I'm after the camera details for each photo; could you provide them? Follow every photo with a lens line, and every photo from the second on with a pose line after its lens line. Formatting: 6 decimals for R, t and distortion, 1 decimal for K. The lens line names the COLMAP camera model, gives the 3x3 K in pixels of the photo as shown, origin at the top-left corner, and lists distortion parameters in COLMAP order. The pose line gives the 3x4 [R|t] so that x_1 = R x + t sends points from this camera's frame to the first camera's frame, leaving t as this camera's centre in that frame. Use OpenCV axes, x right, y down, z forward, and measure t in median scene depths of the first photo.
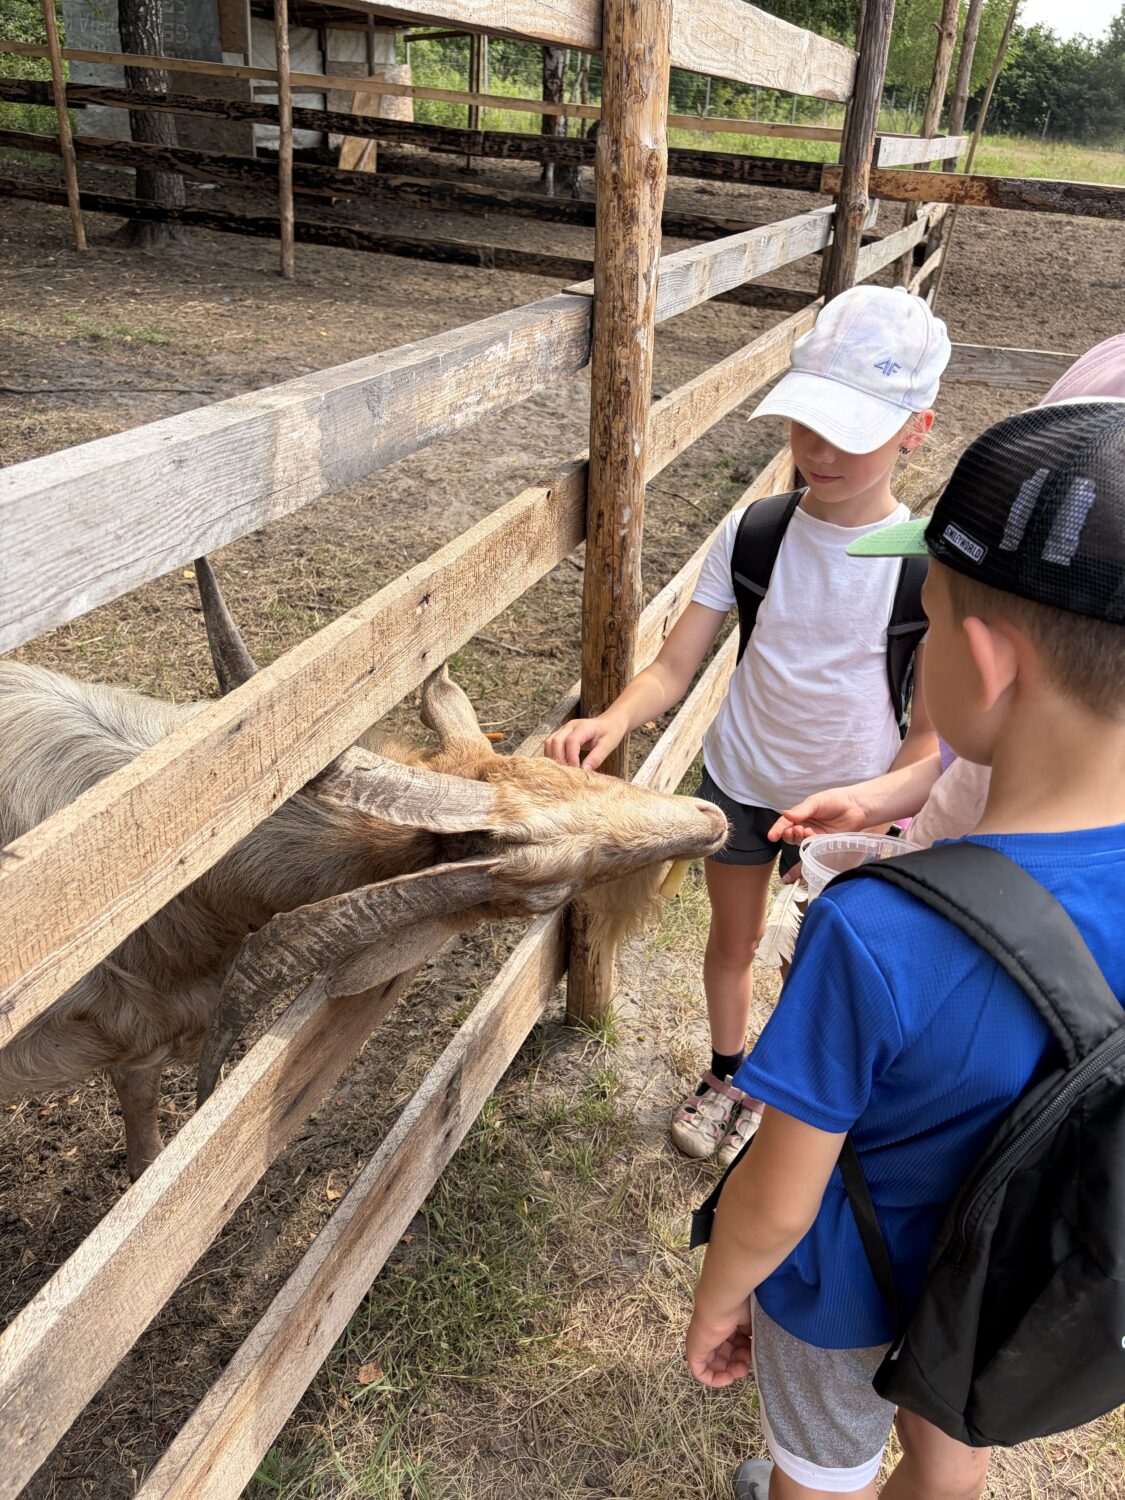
lens RADIAL K [[1128.3, 0, 562.5], [0, 1128.3, 750.0], [0, 0, 1]] dist [0.005340, -0.042423]
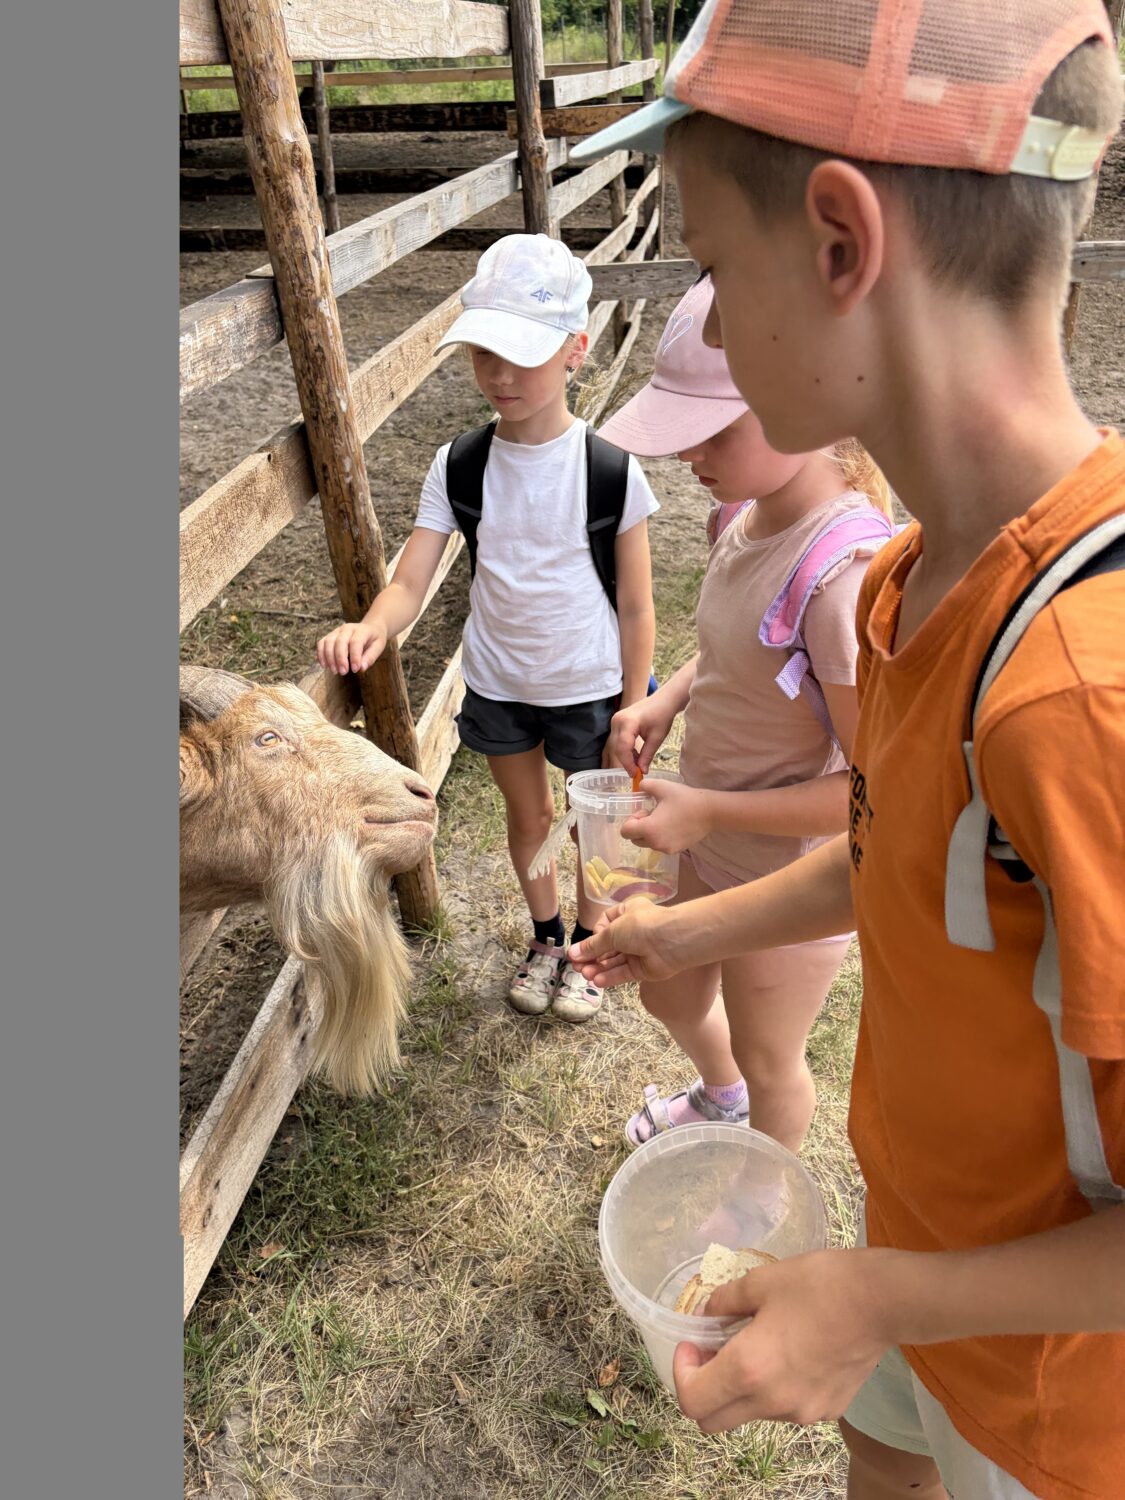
lens RADIAL K [[1128.3, 0, 563.2], [0, 1128.3, 715.9], [0, 0, 1]] dist [-0.006697, -0.007561]
pose [[0.968977, -0.205146, 0.137836, 0.055745], [0.203553, 0.978726, 0.025710, 0.049222], [-0.140178, 0.003144, 0.990121, -0.134839]]
